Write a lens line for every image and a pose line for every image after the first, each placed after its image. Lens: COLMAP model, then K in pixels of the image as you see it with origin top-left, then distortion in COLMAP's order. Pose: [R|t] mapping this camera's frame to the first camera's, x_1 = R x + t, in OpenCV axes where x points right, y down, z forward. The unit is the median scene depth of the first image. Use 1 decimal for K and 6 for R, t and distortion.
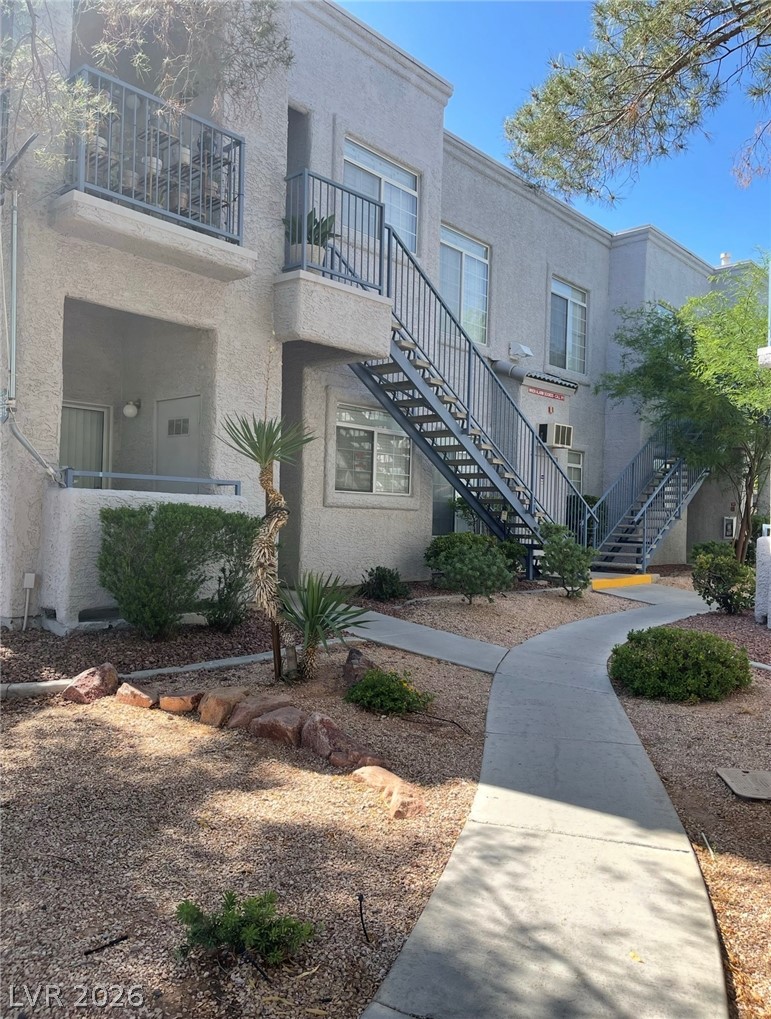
lens RADIAL K [[756.7, 0, 392.0], [0, 756.7, 514.3], [0, 0, 1]] dist [0.059411, -0.091840]
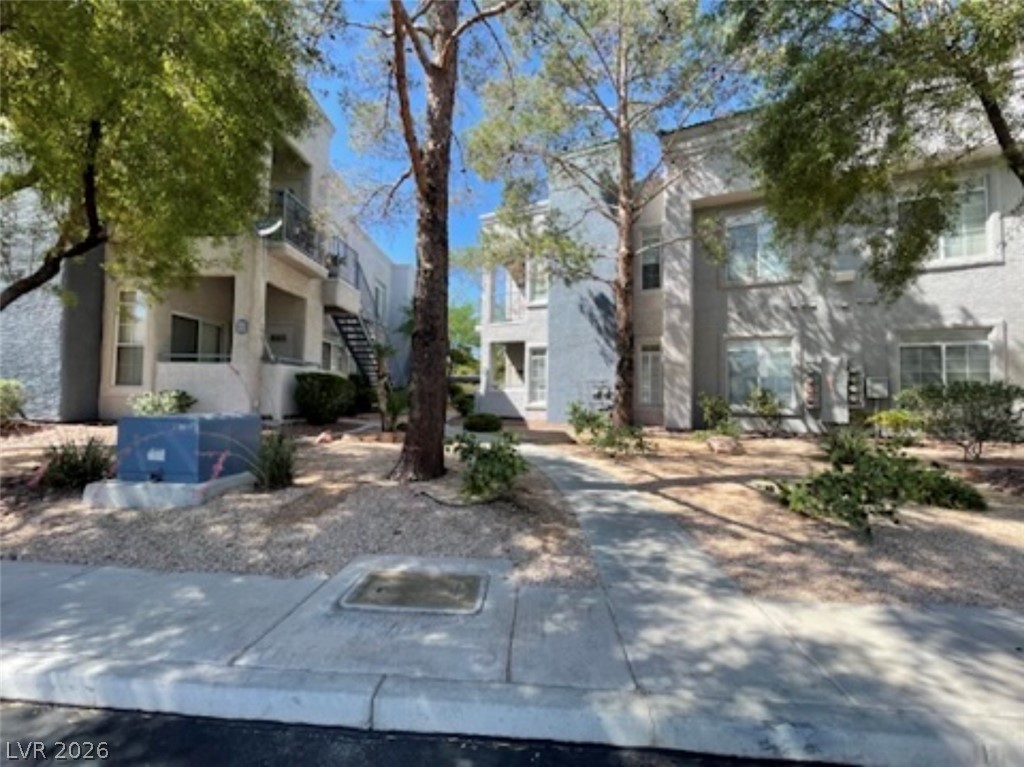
lens RADIAL K [[407.2, 0, 509.3], [0, 407.2, 385.3], [0, 0, 1]] dist [0.000389, -0.000099]
pose [[0.752824, 0.004056, 0.658209, -0.654060], [0.001539, 0.999967, -0.007922, 0.038850], [-0.658220, 0.006977, 0.752793, -0.396068]]
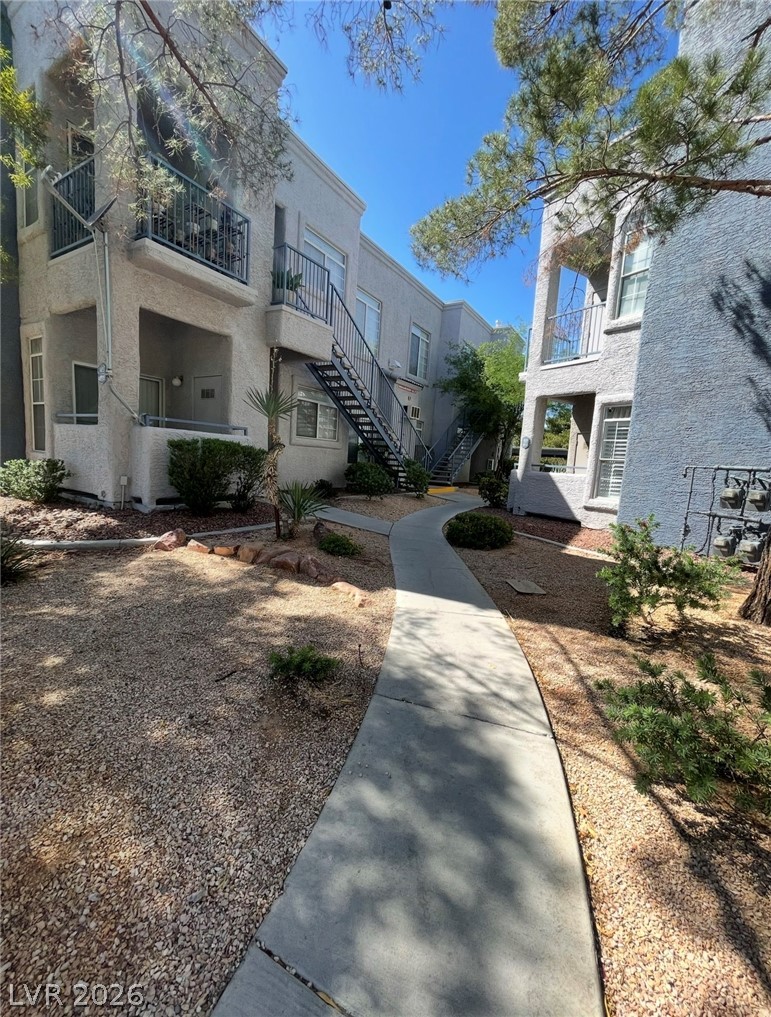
lens RADIAL K [[404.1, 0, 385.5], [0, 404.1, 508.5], [0, 0, 1]] dist [-0.011391, -0.000137]
pose [[0.982687, 0.014484, 0.184705, -0.061095], [-0.039454, 0.990433, 0.132237, 0.006095], [-0.181023, -0.137235, 0.973857, 0.011844]]
